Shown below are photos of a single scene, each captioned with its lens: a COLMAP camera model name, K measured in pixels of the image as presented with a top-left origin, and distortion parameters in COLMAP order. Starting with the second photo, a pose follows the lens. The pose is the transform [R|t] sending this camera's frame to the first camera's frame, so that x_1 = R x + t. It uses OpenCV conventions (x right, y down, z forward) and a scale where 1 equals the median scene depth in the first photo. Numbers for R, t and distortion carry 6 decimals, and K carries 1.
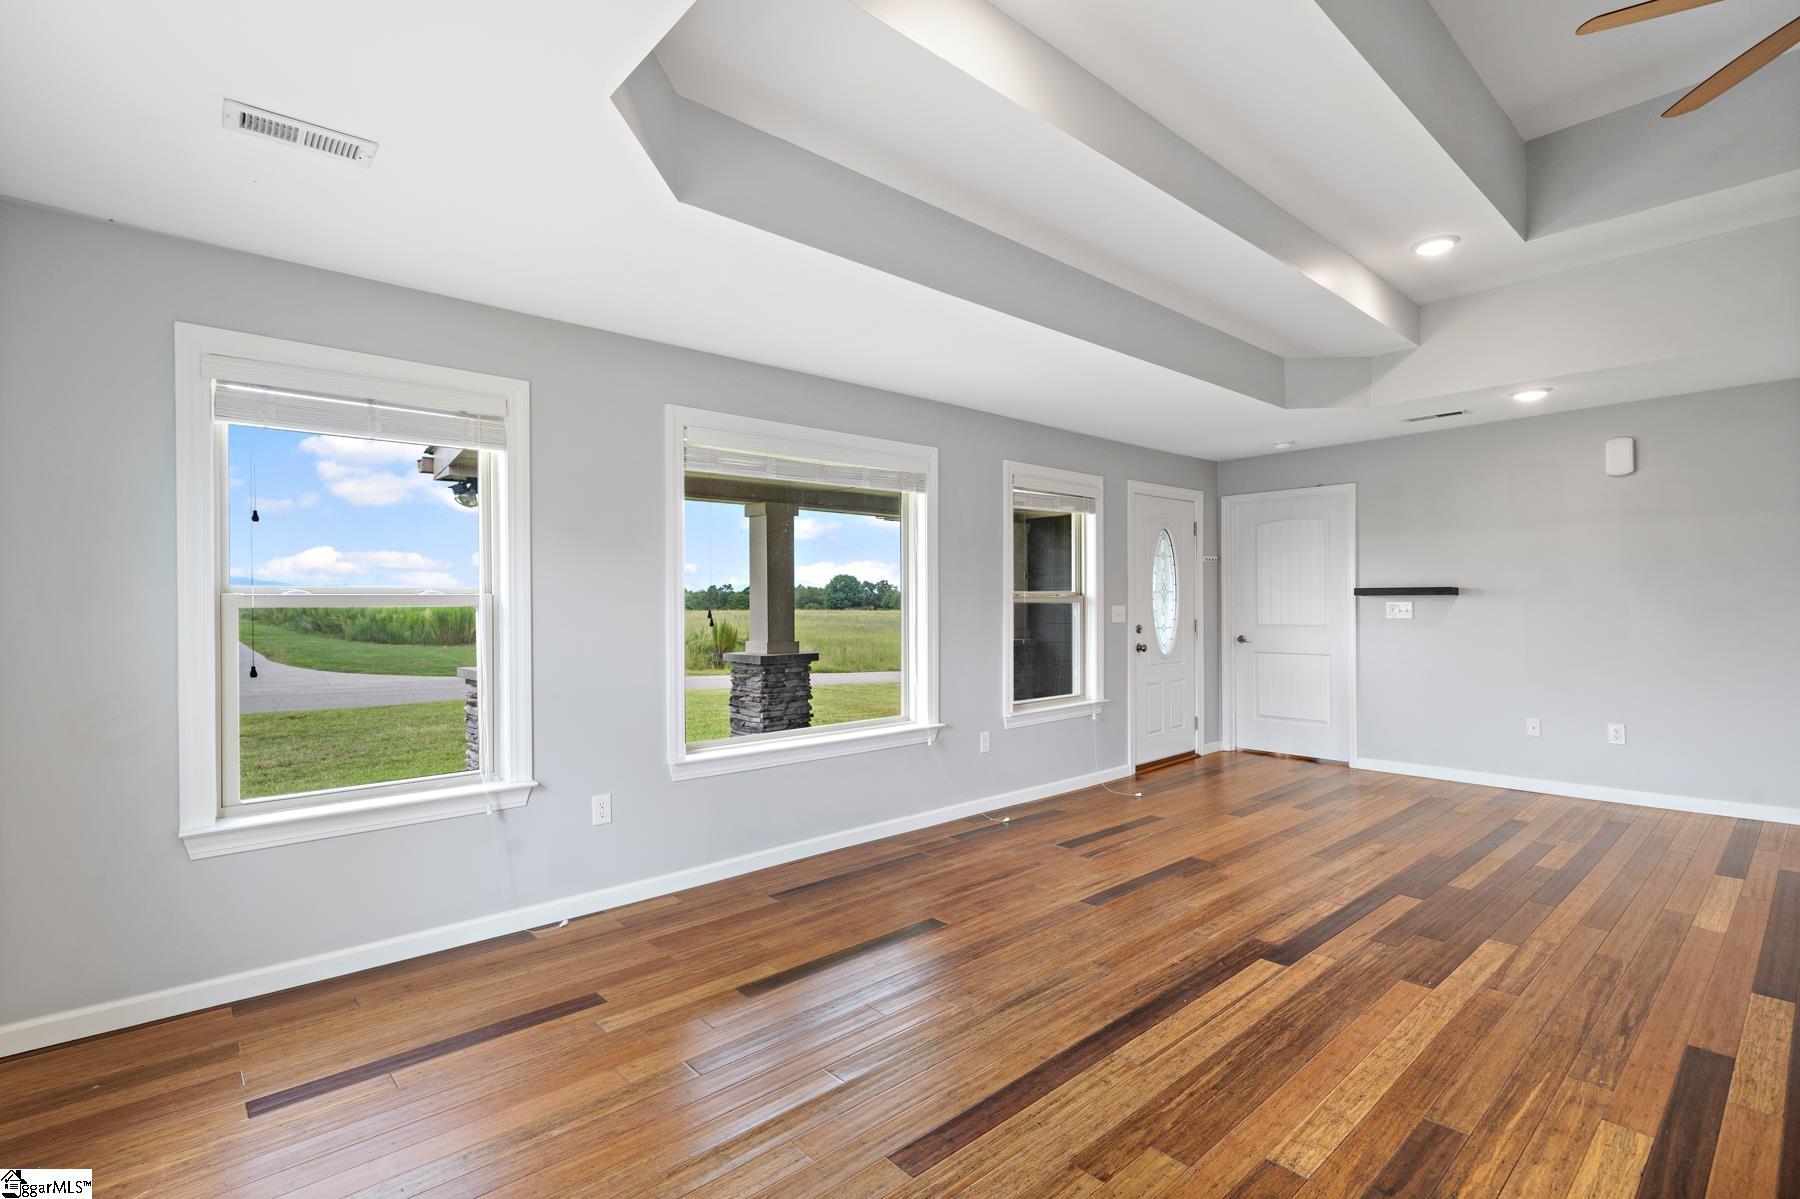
lens RADIAL K [[838.9, 0, 881.6], [0, 838.9, 607.2], [0, 0, 1]] dist [-0.000861, -0.000195]
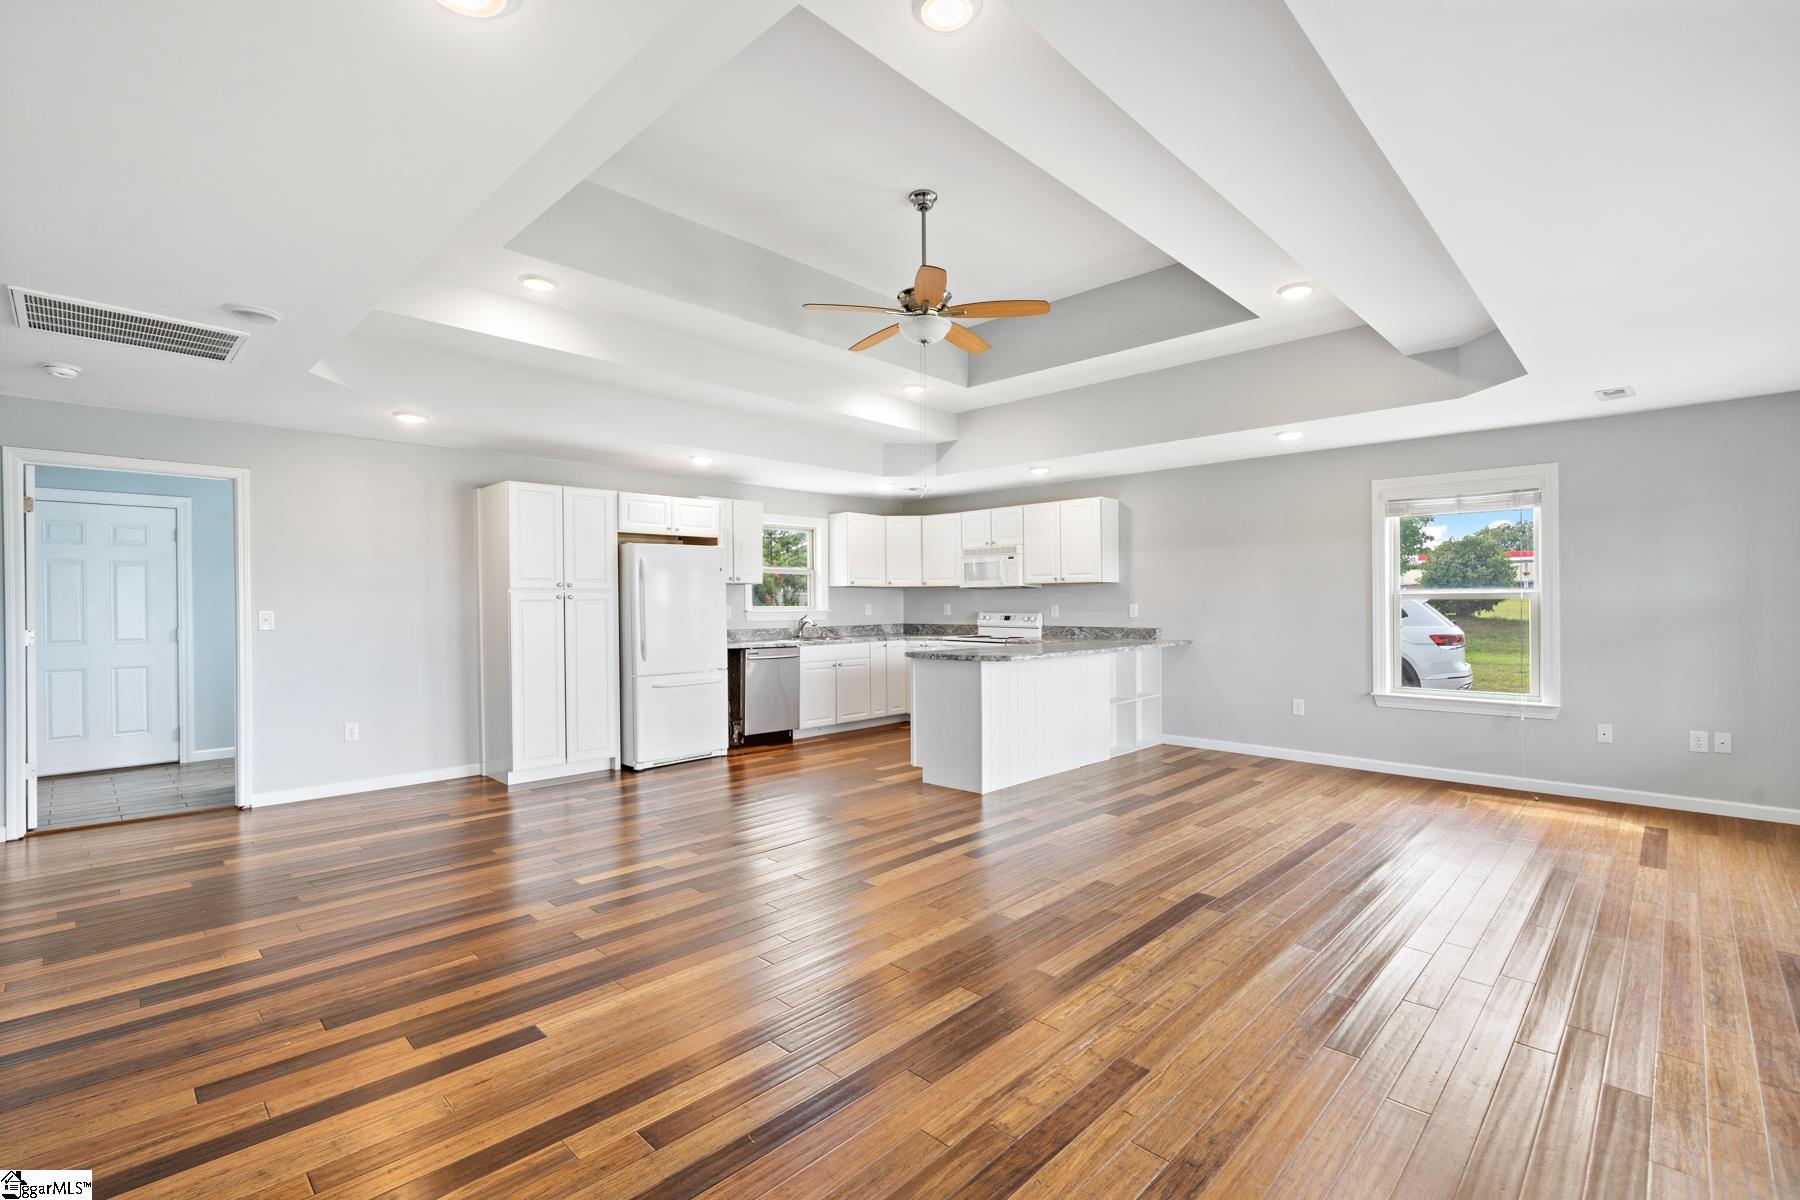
lens RADIAL K [[808.1, 0, 888.5], [0, 808.1, 604.4], [0, 0, 1]] dist [0.010174, -0.000192]
pose [[-0.997314, 0.011040, -0.072412, 0.808322], [0.010405, 0.999904, 0.009133, -0.016404], [0.072506, 0.008355, -0.997333, 1.708800]]
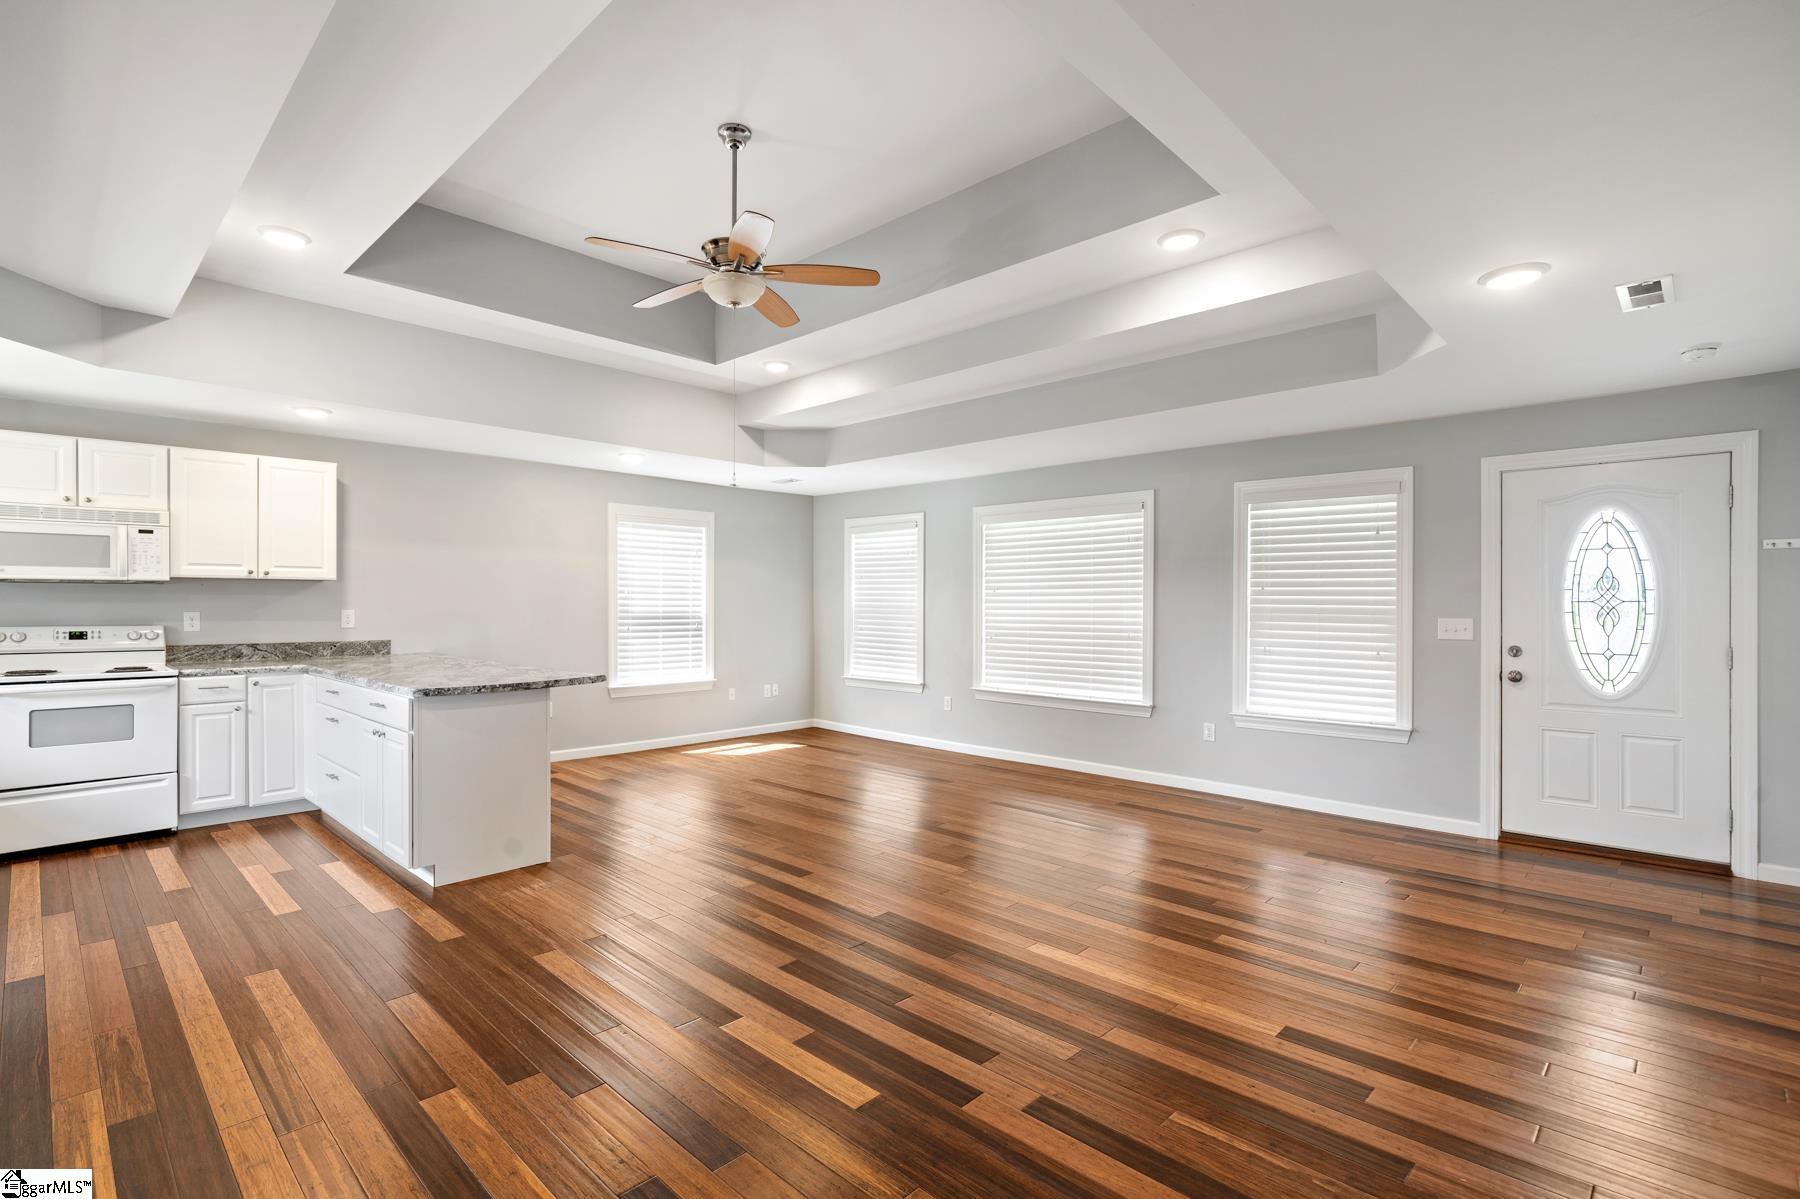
lens RADIAL K [[838.9, 0, 897.0], [0, 838.9, 598.9], [0, 0, 1]] dist [-0.000861, -0.000195]
pose [[0.080075, 0.001461, -0.996788, 1.711761], [-0.010202, 0.999948, 0.000646, -0.025420], [0.996737, 0.010118, 0.080086, 0.660629]]
